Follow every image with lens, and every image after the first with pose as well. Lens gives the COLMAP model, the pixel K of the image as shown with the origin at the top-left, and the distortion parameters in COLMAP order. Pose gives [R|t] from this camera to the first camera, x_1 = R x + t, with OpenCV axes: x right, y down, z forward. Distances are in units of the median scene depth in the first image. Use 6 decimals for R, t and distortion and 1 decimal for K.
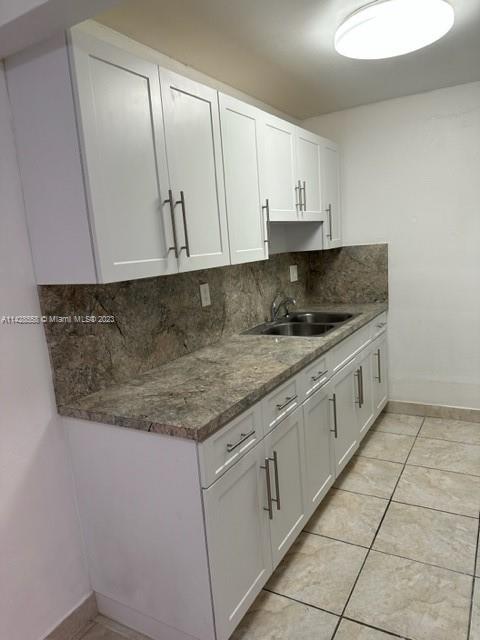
lens RADIAL K [[455.7, 0, 240.1], [0, 455.7, 319.2], [0, 0, 1]] dist [-0.005160, -0.004340]
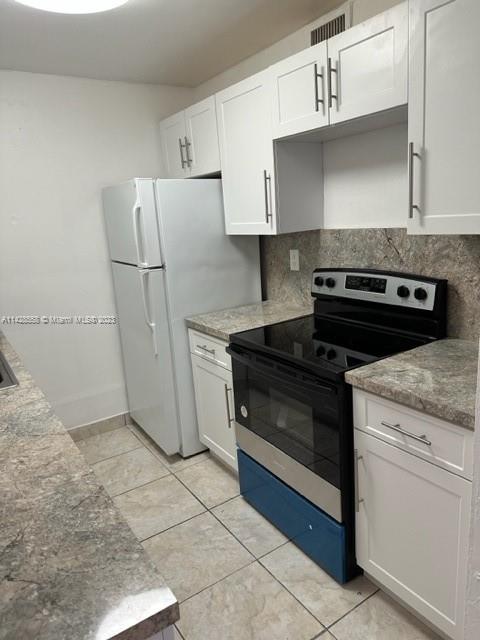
lens RADIAL K [[455.7, 0, 241.6], [0, 455.7, 320.2], [0, 0, 1]] dist [-0.005160, -0.004340]
pose [[0.444767, -0.162124, 0.880851, -0.331904], [0.184157, 0.979021, 0.087206, -0.069020], [-0.876510, 0.123428, 0.465292, 0.479063]]
